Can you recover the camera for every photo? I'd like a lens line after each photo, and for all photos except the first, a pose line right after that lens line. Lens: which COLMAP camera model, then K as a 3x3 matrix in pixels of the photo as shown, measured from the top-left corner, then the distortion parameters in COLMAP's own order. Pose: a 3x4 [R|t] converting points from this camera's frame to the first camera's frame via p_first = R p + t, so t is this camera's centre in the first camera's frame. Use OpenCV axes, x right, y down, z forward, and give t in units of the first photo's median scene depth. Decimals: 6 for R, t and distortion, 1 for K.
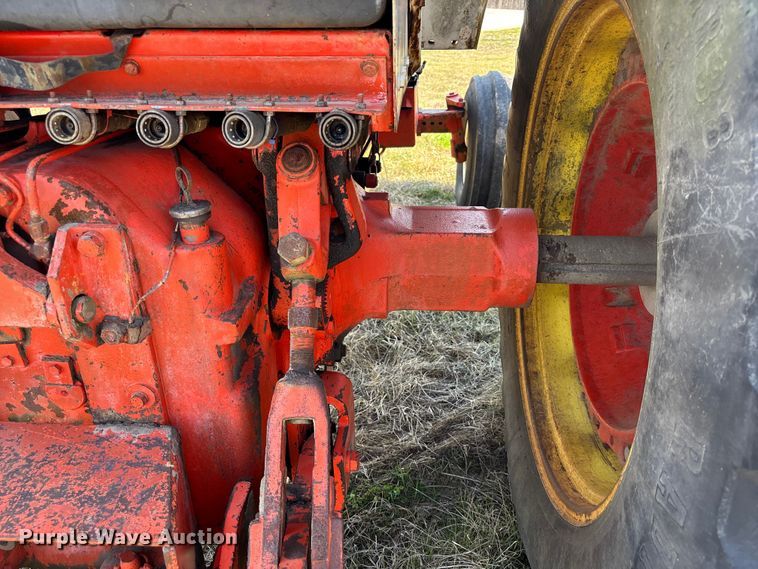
lens RADIAL K [[586.5, 0, 379.9], [0, 586.5, 287.3], [0, 0, 1]] dist [0.028366, -0.003299]
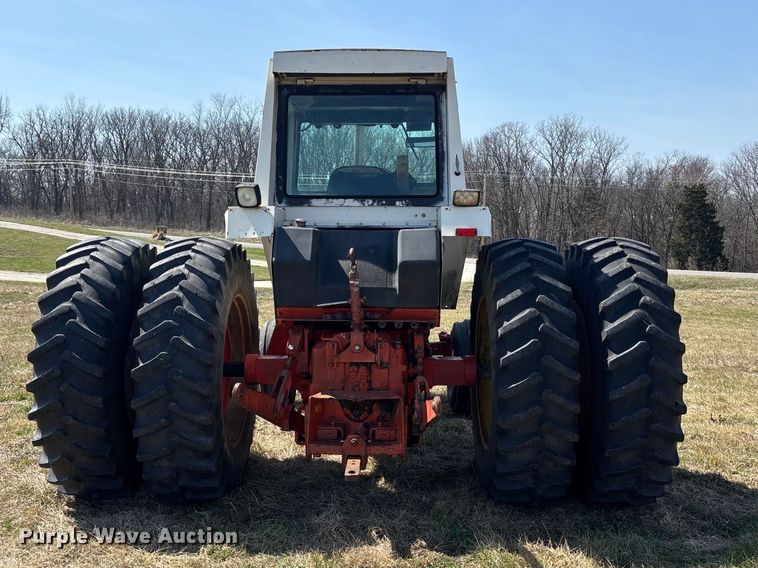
lens RADIAL K [[586.5, 0, 379.9], [0, 586.5, 286.8], [0, 0, 1]] dist [0.028366, -0.003299]
pose [[0.999768, 0.006238, 0.020599, -0.207290], [0.002507, 0.916823, -0.399287, 0.499327], [-0.021376, 0.399246, 0.916595, -1.307770]]
